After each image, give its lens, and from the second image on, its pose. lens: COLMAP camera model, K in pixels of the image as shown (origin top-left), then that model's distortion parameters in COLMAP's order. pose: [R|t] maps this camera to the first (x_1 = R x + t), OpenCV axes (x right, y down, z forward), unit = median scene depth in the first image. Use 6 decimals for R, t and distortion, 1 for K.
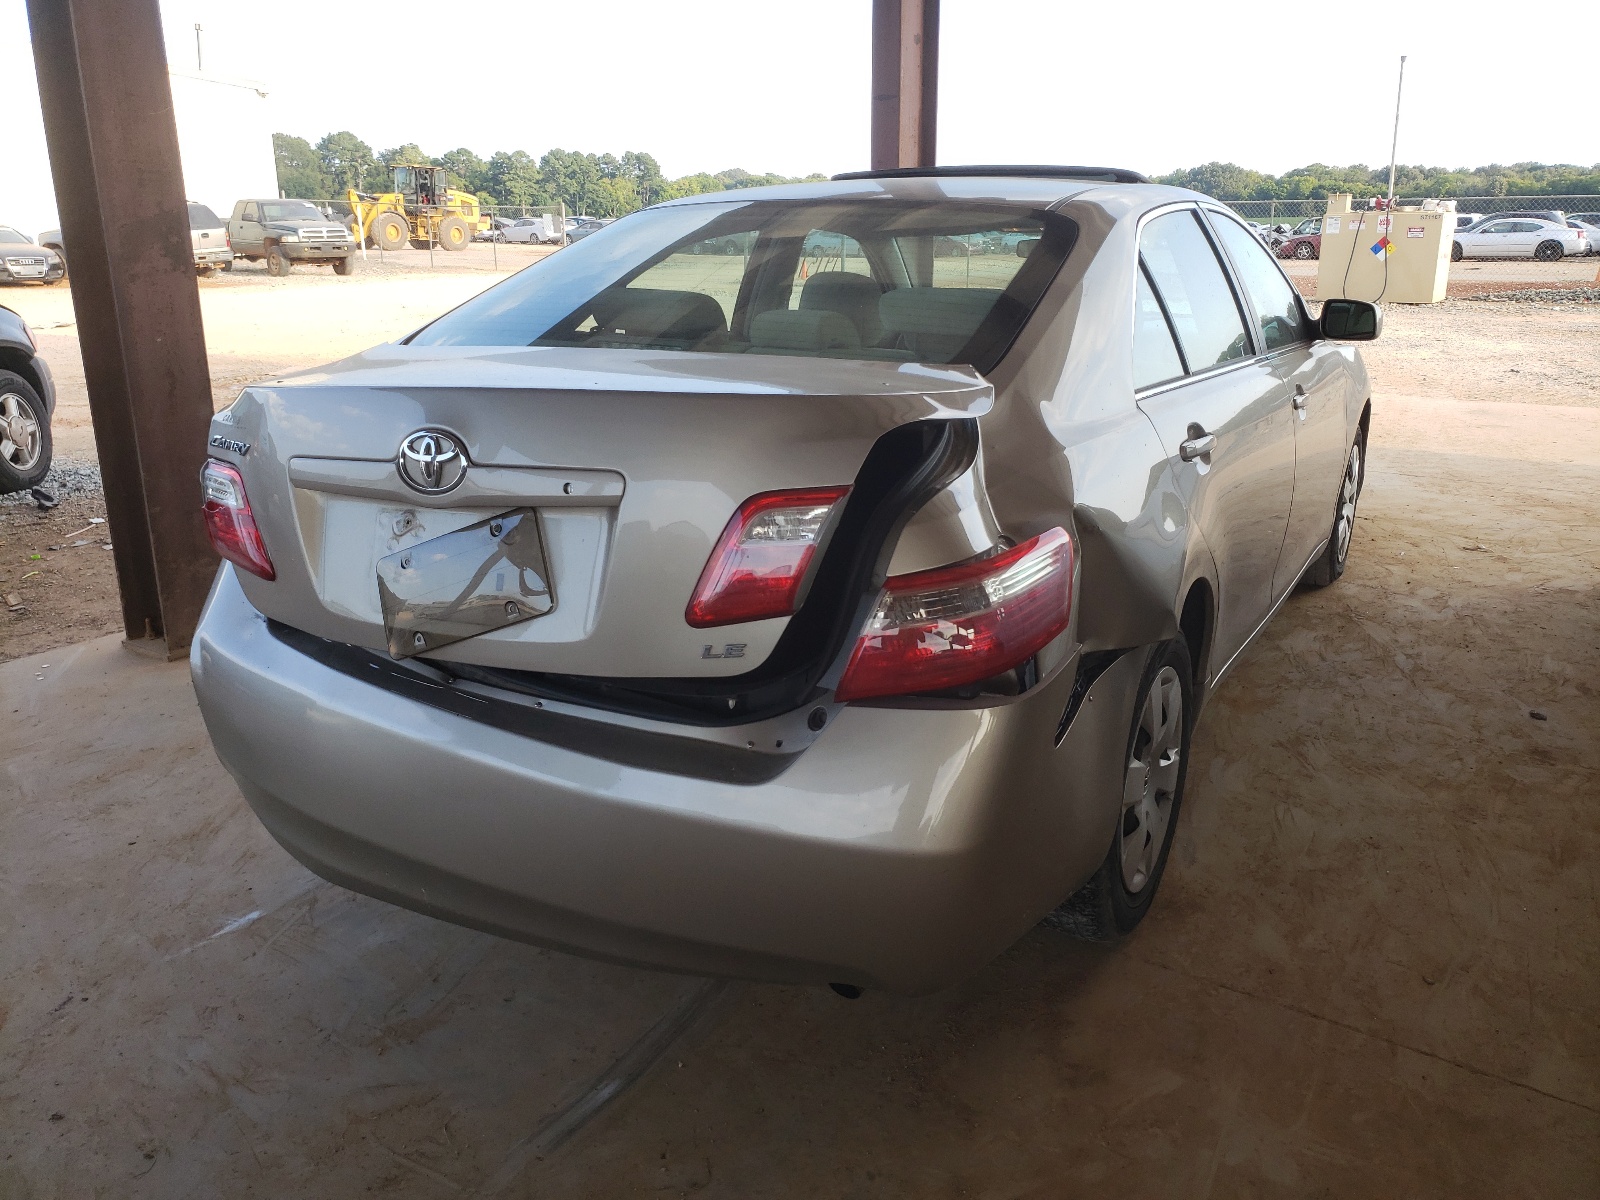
lens RADIAL K [[1199.6, 0, 800.0], [0, 1199.6, 600.0], [0, 0, 1]] dist [0.013188, 0.008547]
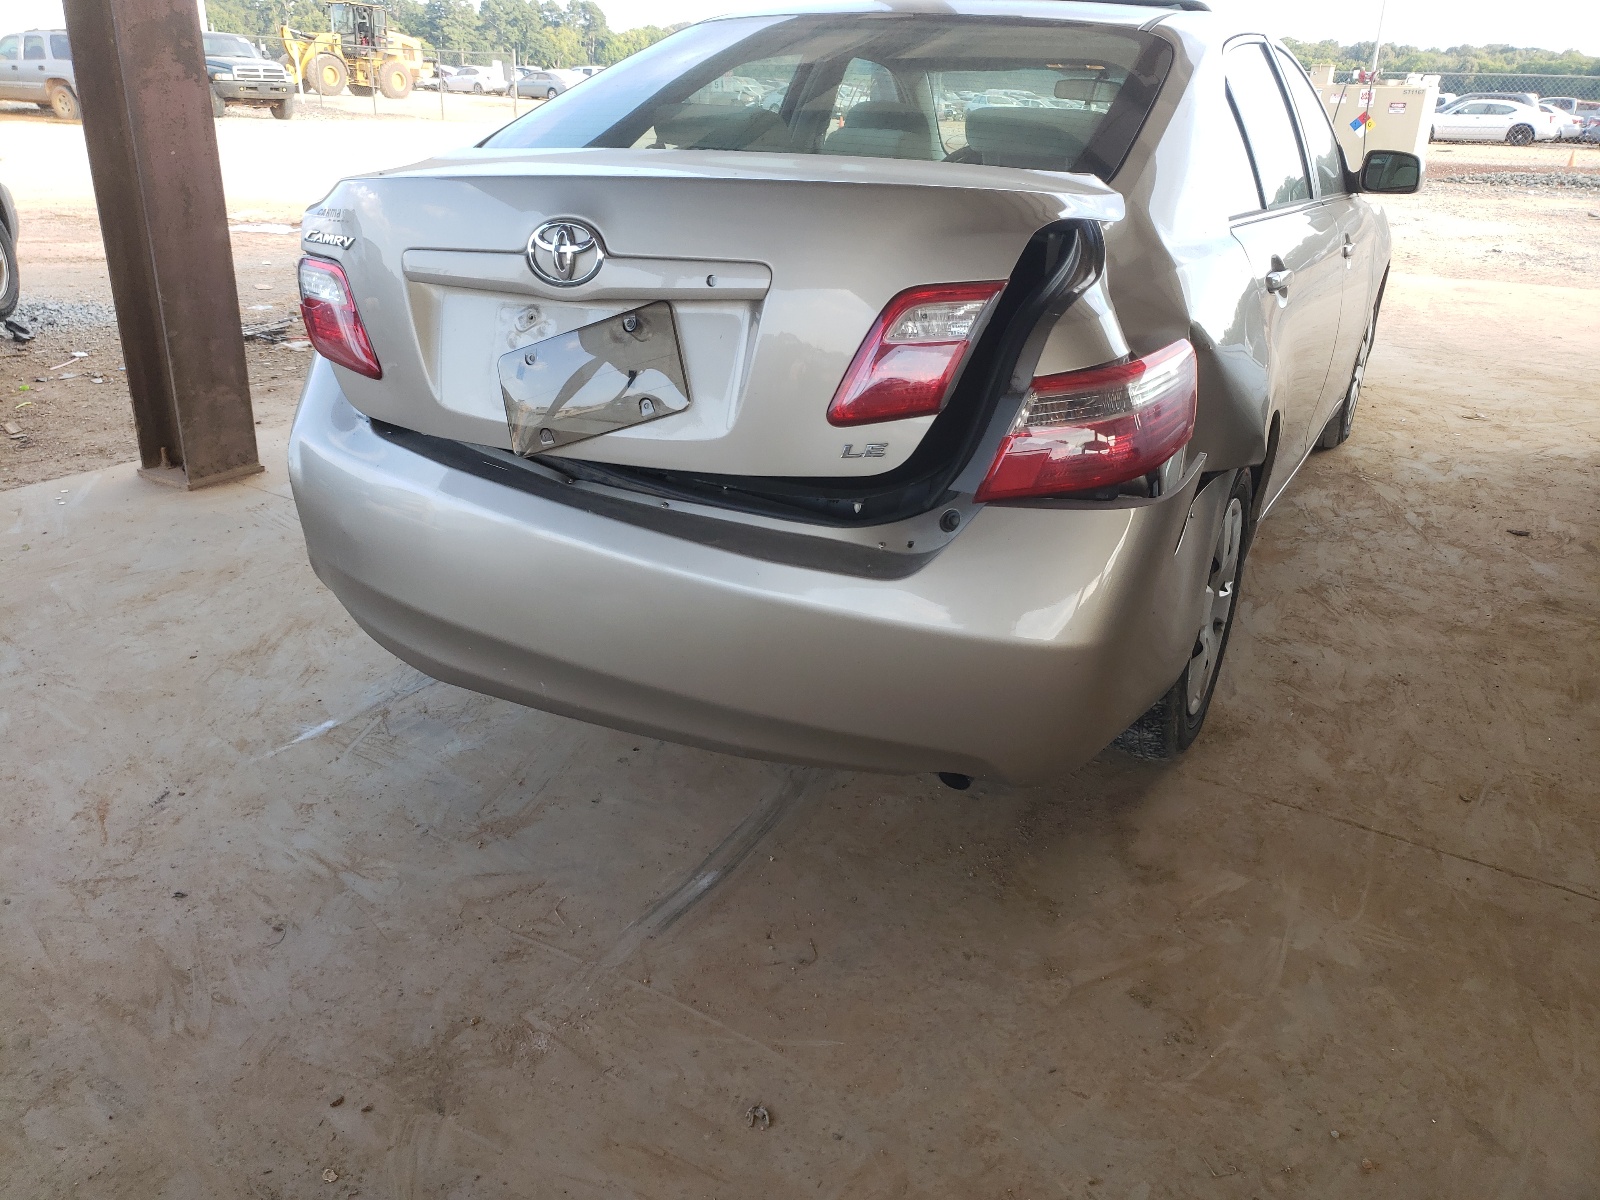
lens RADIAL K [[1195.4, 0, 800.0], [0, 1195.4, 600.0], [0, 0, 1]] dist [0.007593, 0.008769]
pose [[0.999234, 0.021644, 0.032609, -0.097435], [-0.025062, 0.993798, 0.108337, 0.040337], [-0.030061, -0.109071, 0.993579, -0.010788]]
